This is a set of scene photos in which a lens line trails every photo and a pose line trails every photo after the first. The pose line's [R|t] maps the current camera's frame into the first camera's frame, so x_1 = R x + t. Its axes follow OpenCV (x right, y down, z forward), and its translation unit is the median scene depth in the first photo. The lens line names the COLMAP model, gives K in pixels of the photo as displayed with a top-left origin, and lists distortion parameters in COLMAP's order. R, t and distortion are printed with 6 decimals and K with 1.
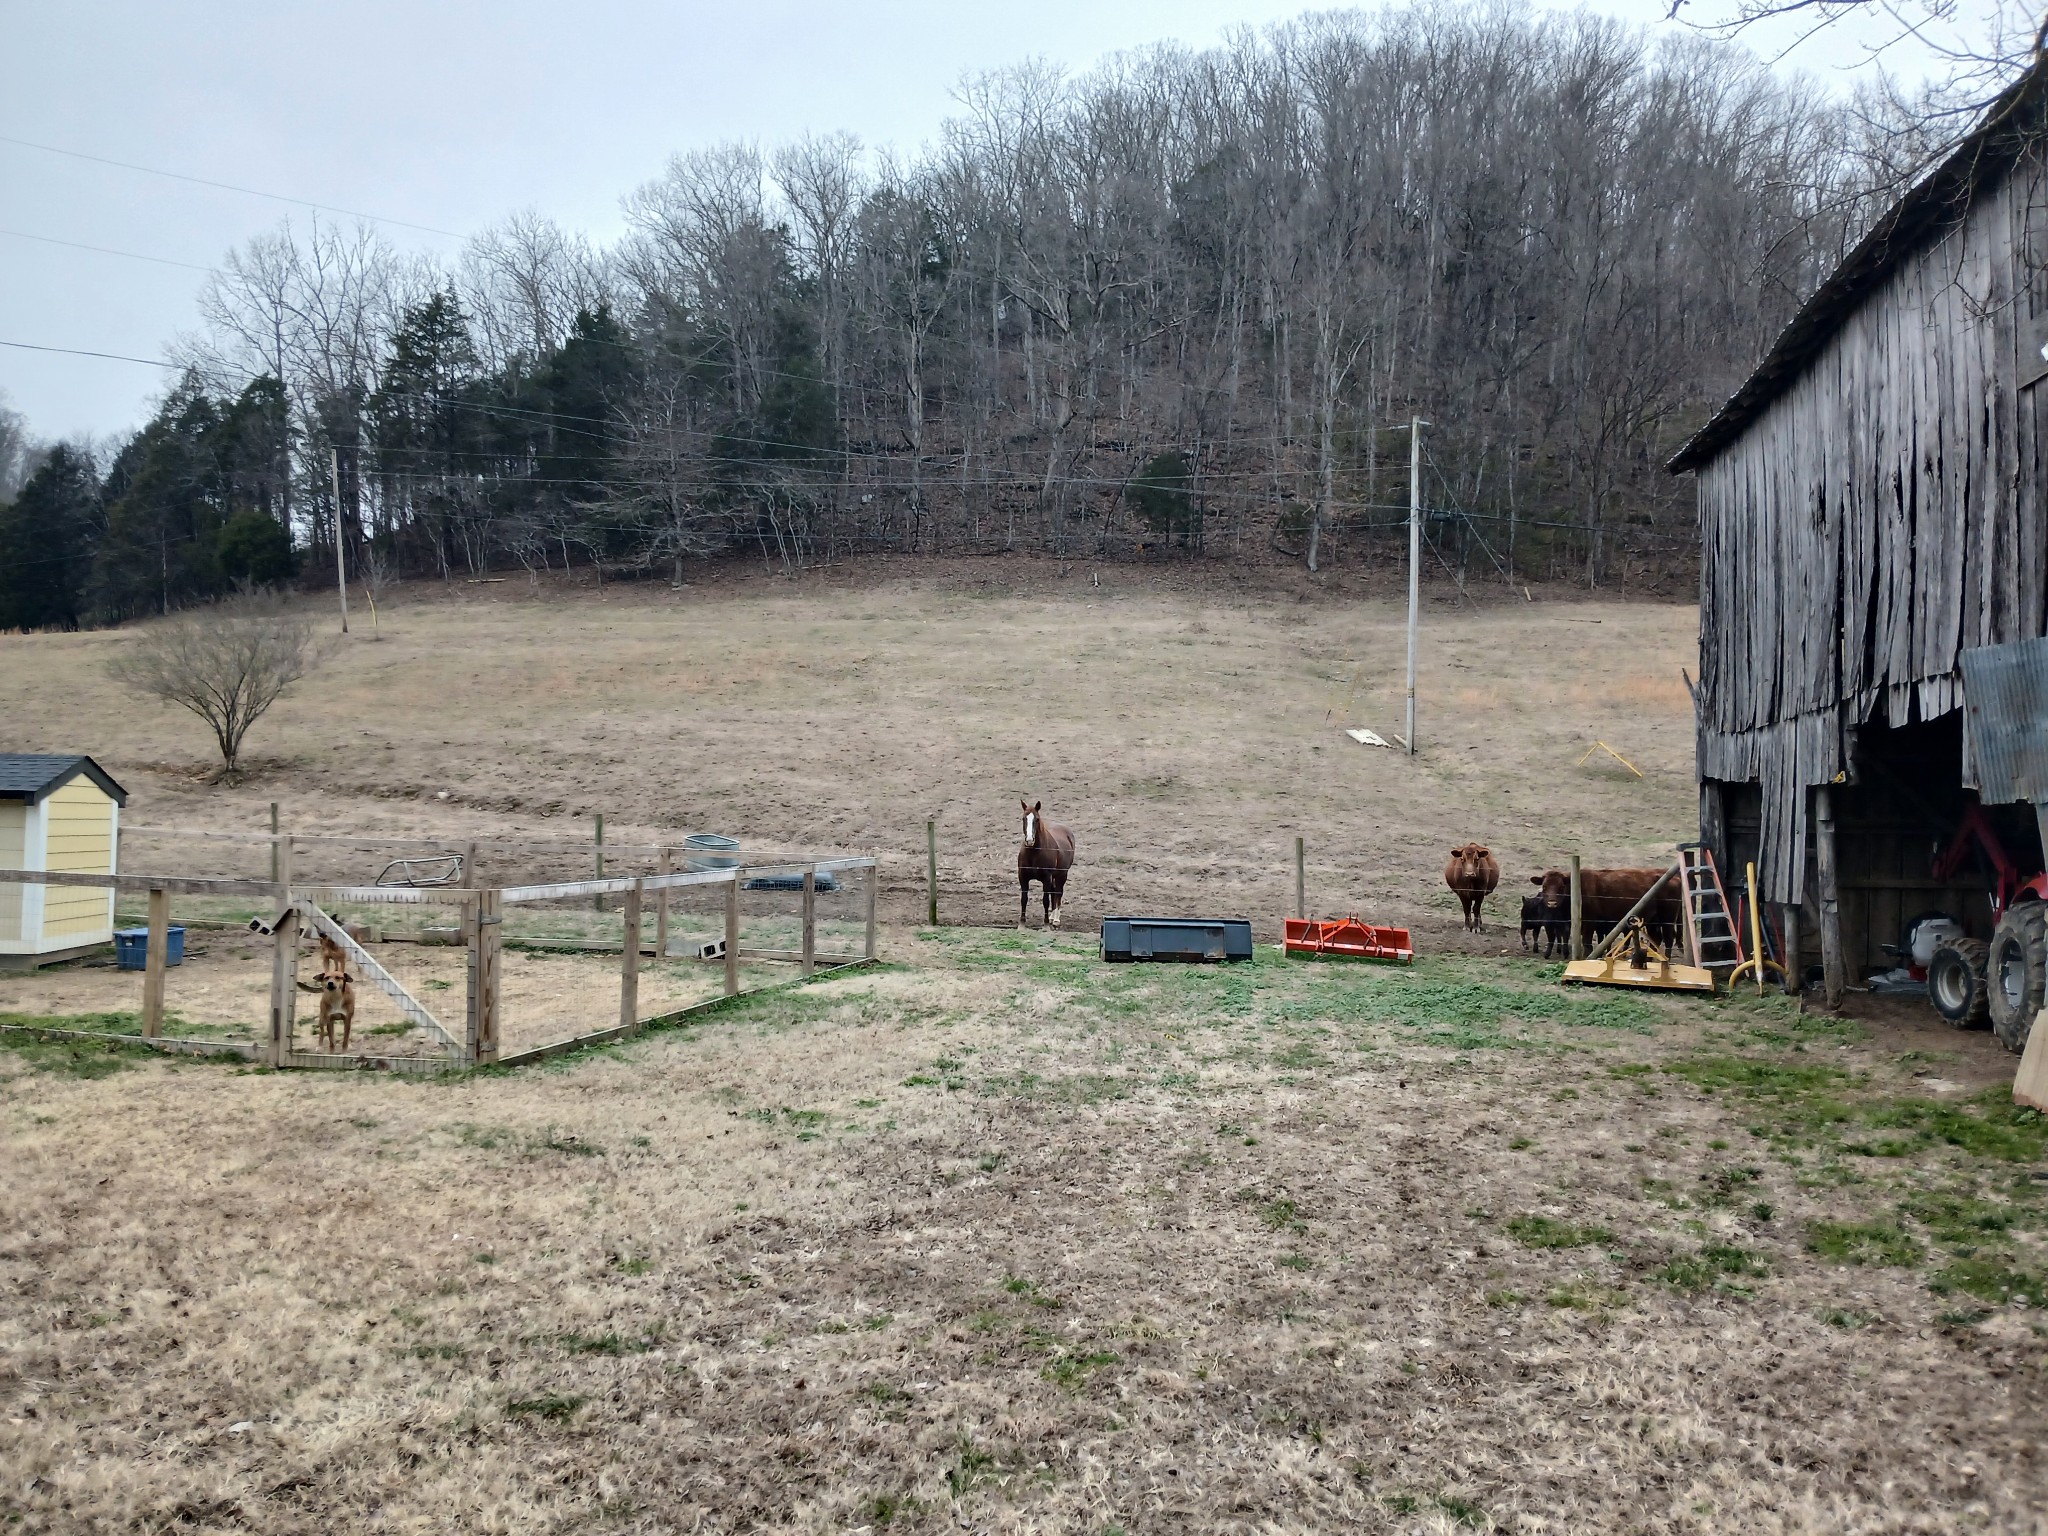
lens RADIAL K [[1544.1, 0, 993.2], [0, 1544.1, 785.9], [0, 0, 1]] dist [0.120936, -0.254872]
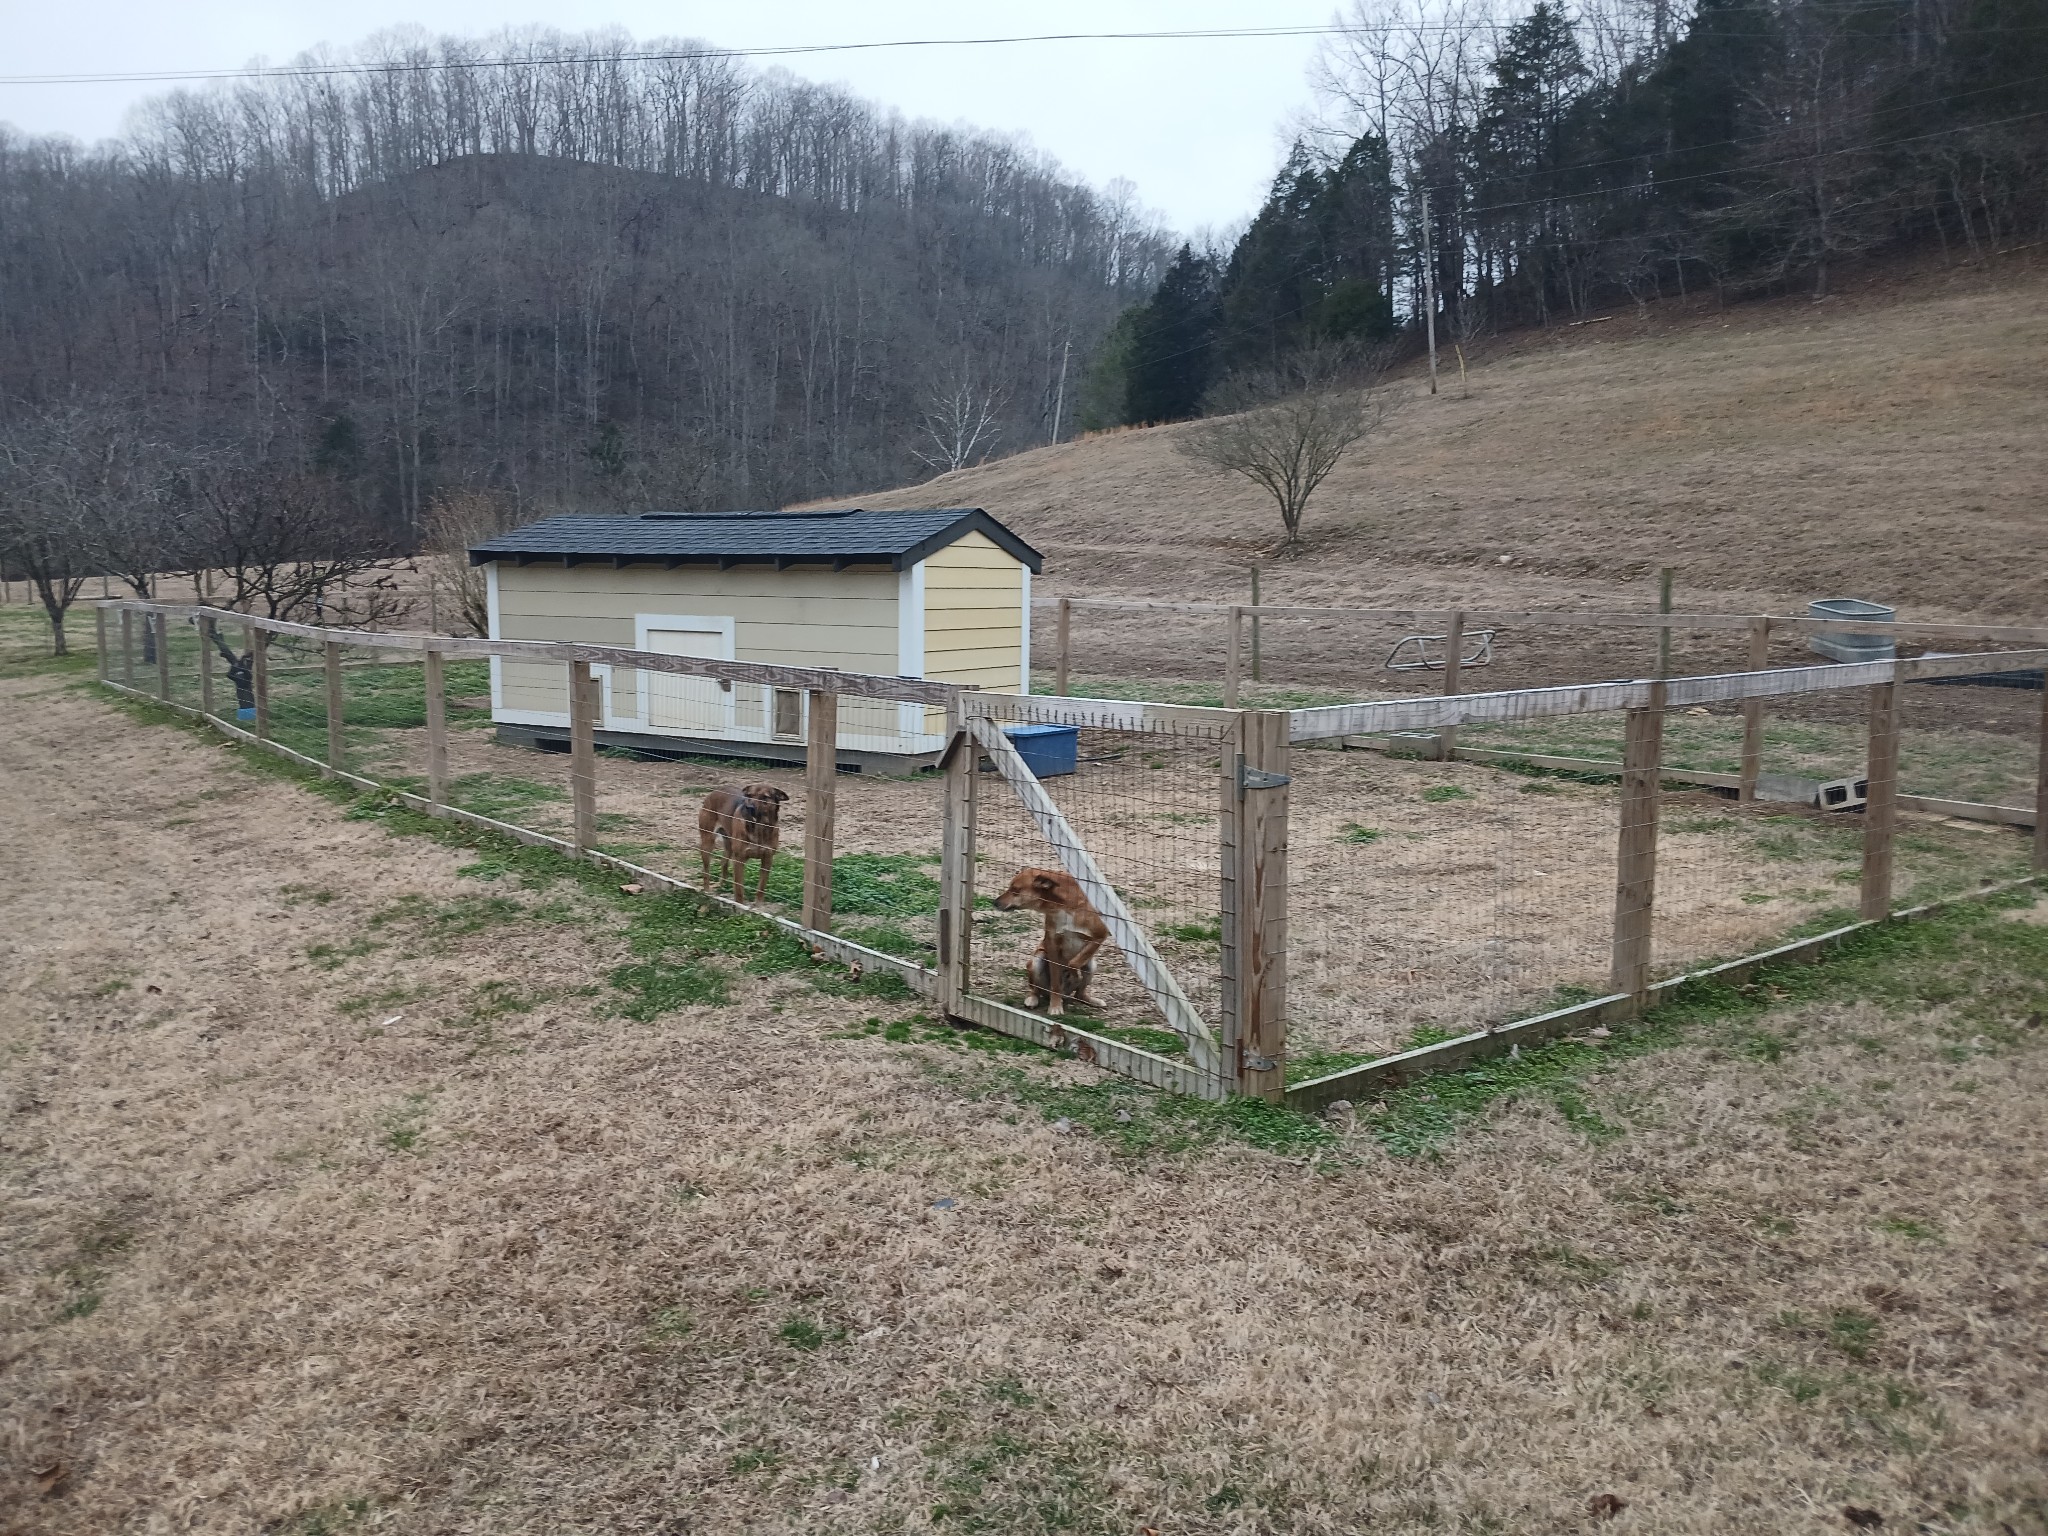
lens RADIAL K [[1540.1, 0, 1020.4], [0, 1540.1, 784.5], [0, 0, 1]] dist [0.116265, -0.238997]
pose [[0.784460, 0.057489, -0.617510, -0.027205], [0.031529, 0.990710, 0.132286, 0.006970], [0.619378, -0.123242, 0.775360, 0.157694]]
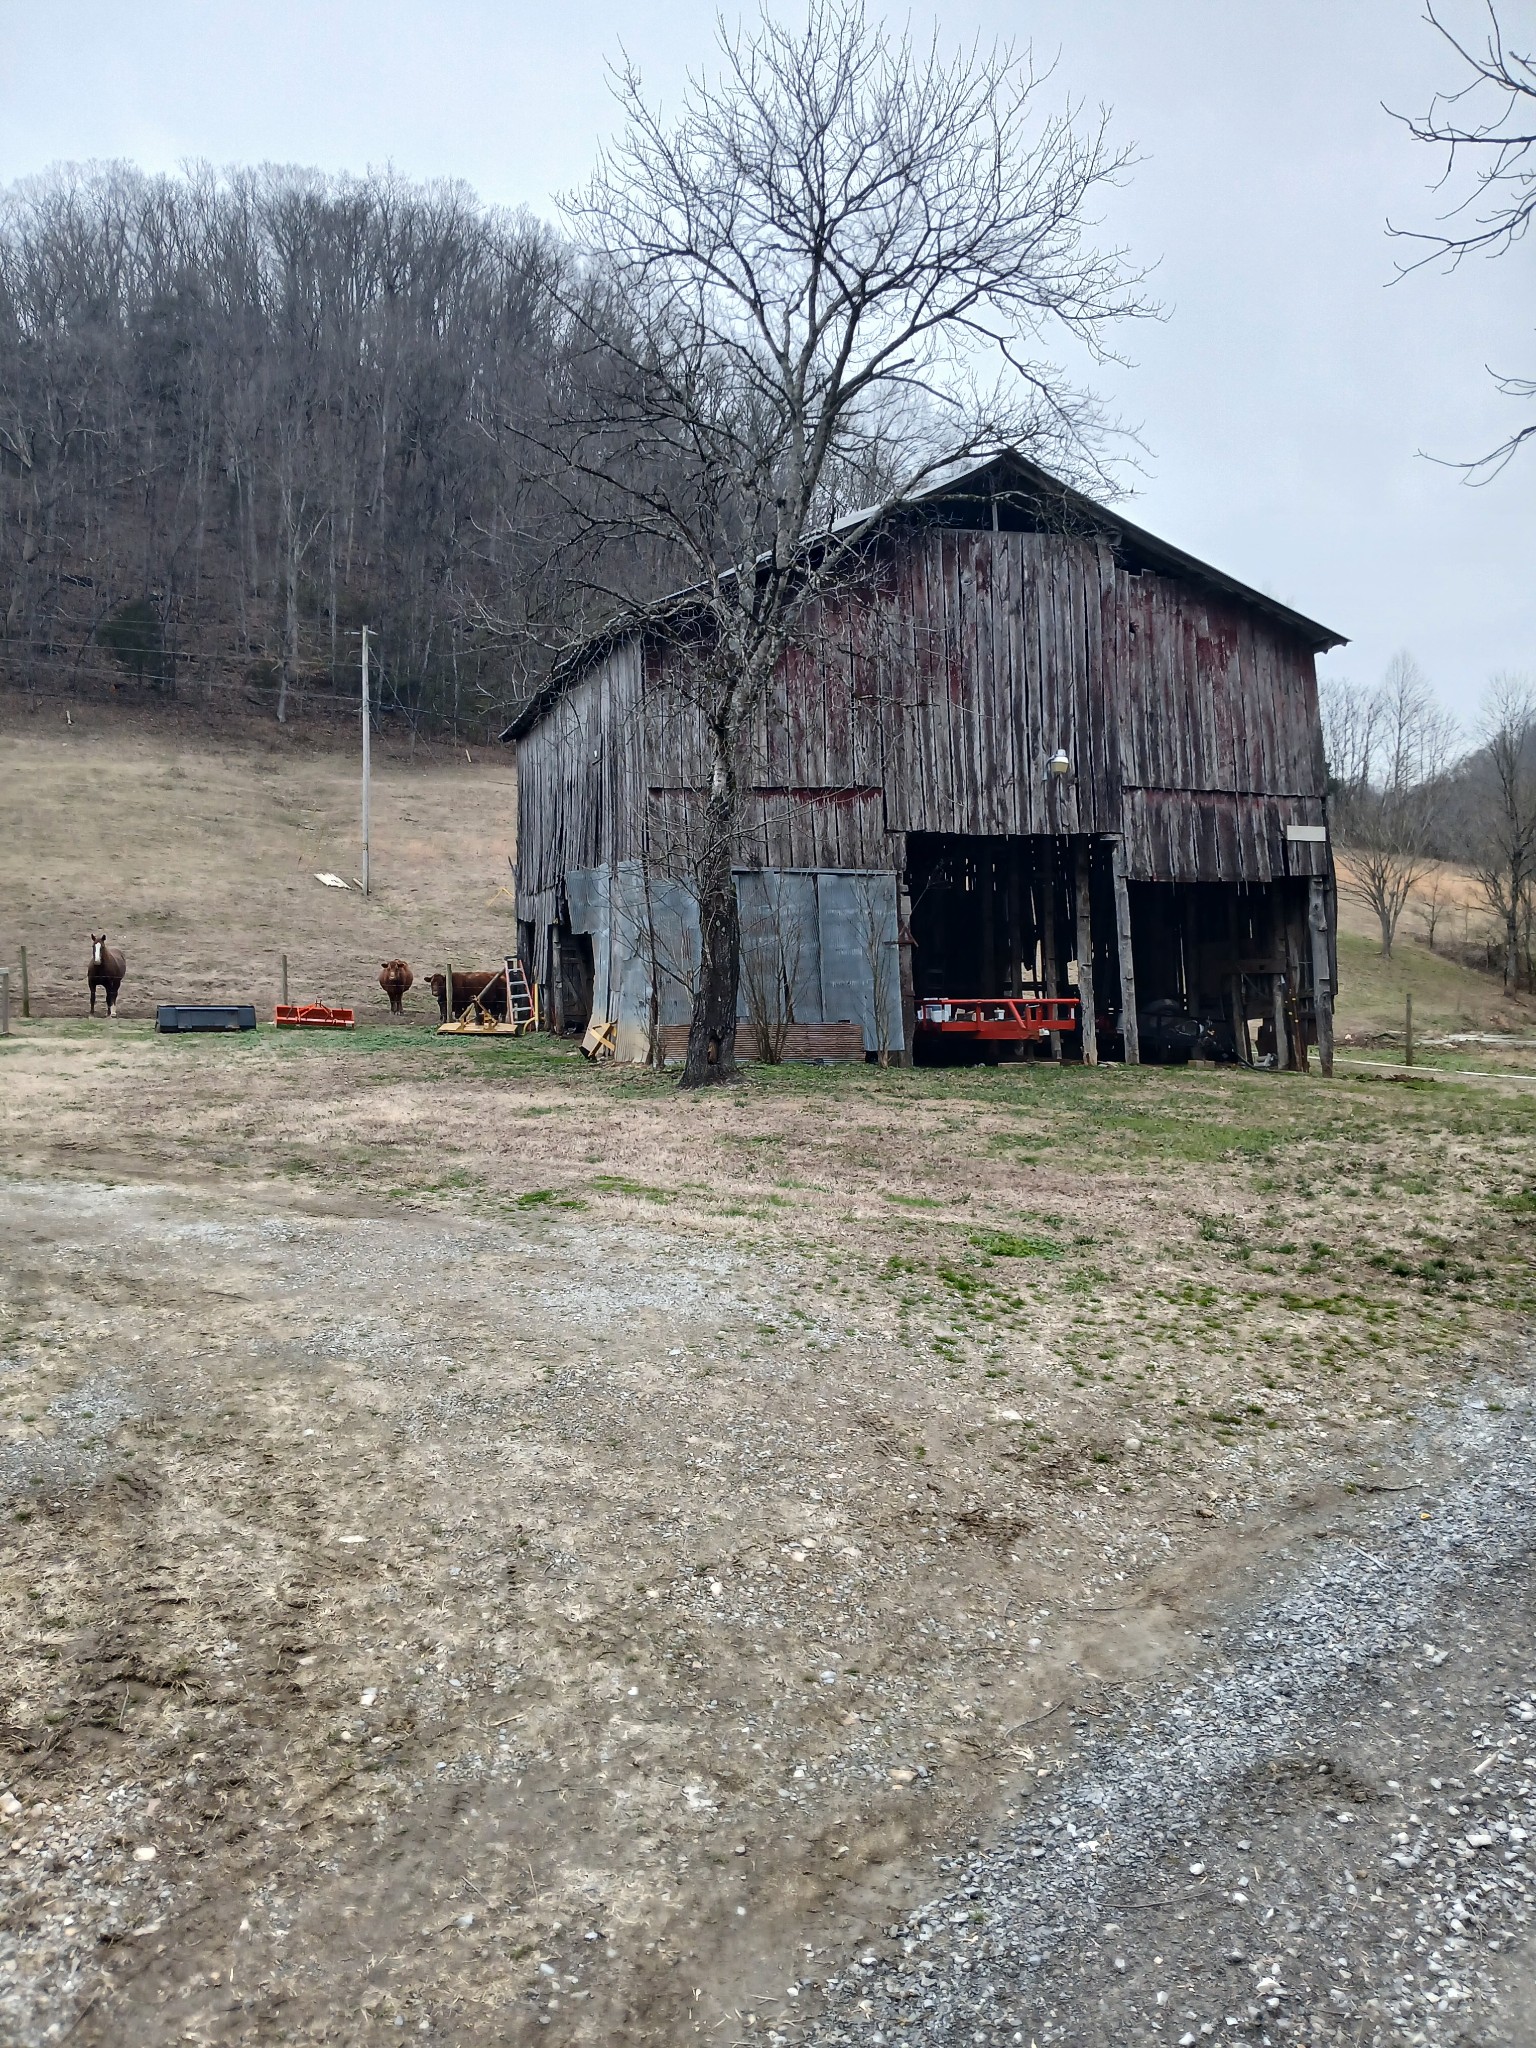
lens RADIAL K [[1550.8, 0, 764.7], [0, 1550.8, 1004.1], [0, 0, 1]] dist [0.064412, -0.108073]
pose [[0.876039, -0.022105, 0.481733, -0.073061], [-0.005264, 0.998451, 0.055388, -0.003899], [-0.482211, -0.051058, 0.874566, -0.328240]]
